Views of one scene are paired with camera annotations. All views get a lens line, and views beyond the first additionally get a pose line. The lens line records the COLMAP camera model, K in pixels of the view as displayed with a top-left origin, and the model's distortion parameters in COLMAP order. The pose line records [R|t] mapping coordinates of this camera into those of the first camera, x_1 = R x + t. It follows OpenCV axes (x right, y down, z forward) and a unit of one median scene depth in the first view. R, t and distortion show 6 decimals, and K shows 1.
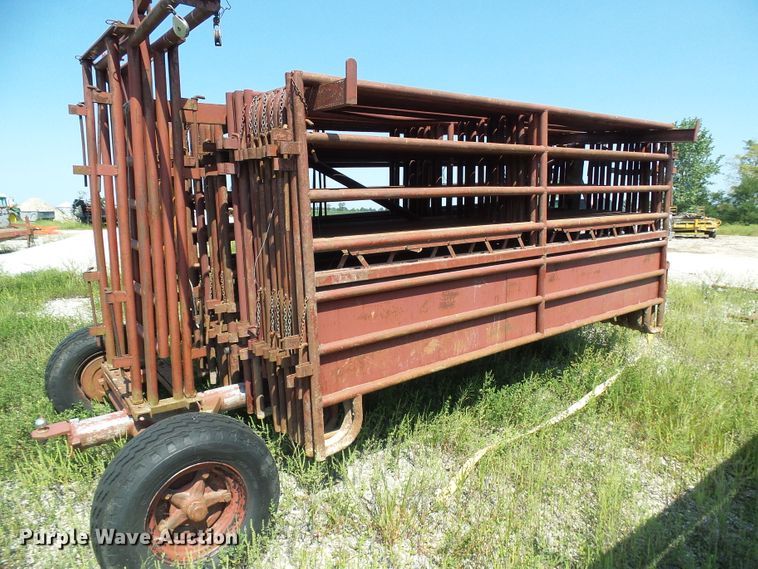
lens RADIAL K [[530.9, 0, 378.0], [0, 530.9, 290.2], [0, 0, 1]] dist [-0.008167, 0.012374]
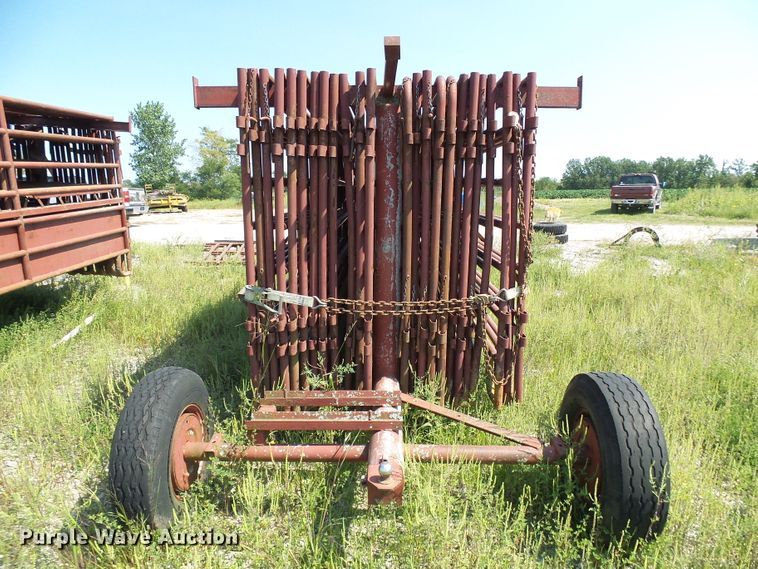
lens RADIAL K [[530.9, 0, 381.1], [0, 530.9, 289.3], [0, 0, 1]] dist [-0.008167, 0.012374]
pose [[0.619452, -0.151929, 0.770192, -0.140424], [0.123312, 0.987746, 0.095667, 0.082904], [-0.775289, 0.035713, 0.630596, -0.414271]]
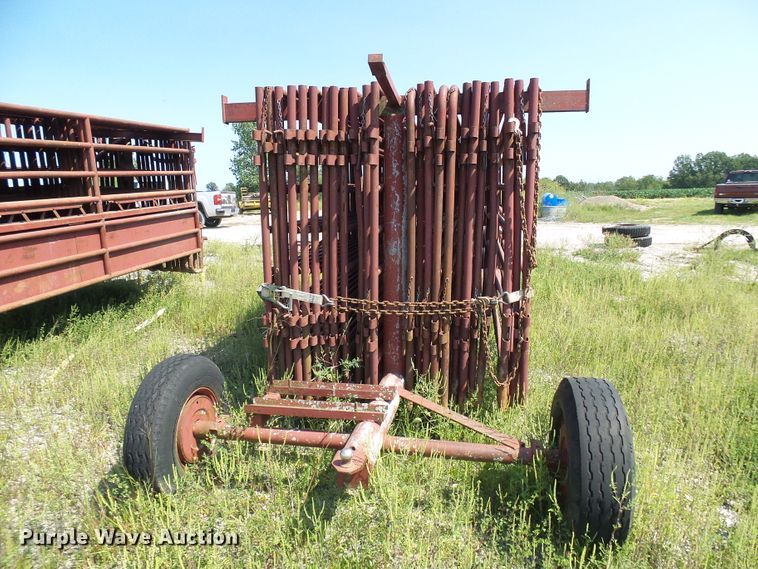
lens RADIAL K [[530.9, 0, 378.7], [0, 530.9, 289.7], [0, 0, 1]] dist [-0.008167, 0.012374]
pose [[0.744111, -0.136022, 0.654062, -0.088163], [0.115382, 0.990507, 0.074724, 0.094349], [-0.658017, 0.019864, 0.752741, -0.530032]]
